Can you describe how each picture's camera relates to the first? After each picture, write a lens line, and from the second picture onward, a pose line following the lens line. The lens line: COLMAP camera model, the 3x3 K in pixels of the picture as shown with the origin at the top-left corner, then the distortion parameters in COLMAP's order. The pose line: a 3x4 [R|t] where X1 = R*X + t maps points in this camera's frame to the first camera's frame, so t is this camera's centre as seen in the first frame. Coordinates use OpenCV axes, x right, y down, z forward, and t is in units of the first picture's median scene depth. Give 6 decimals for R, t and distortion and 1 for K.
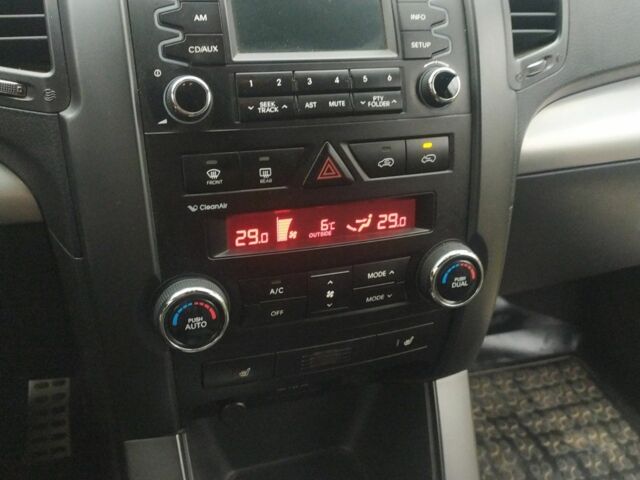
lens RADIAL K [[634.0, 0, 320.6], [0, 634.0, 238.6], [0, 0, 1]] dist [0.005250, 0.000000]
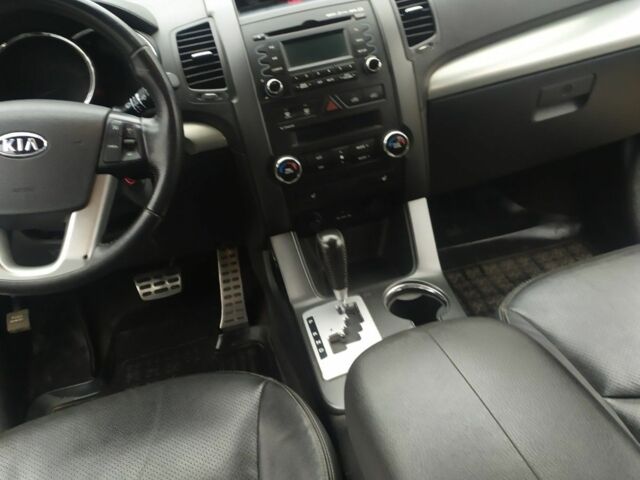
lens RADIAL K [[634.0, 0, 320.3], [0, 634.0, 241.0], [0, 0, 1]] dist [0.005250, 0.000000]
pose [[0.965888, -0.143867, -0.215319, 0.446955], [0.134721, 0.989263, -0.056649, 0.575544], [0.221157, 0.025708, 0.974899, -1.503775]]
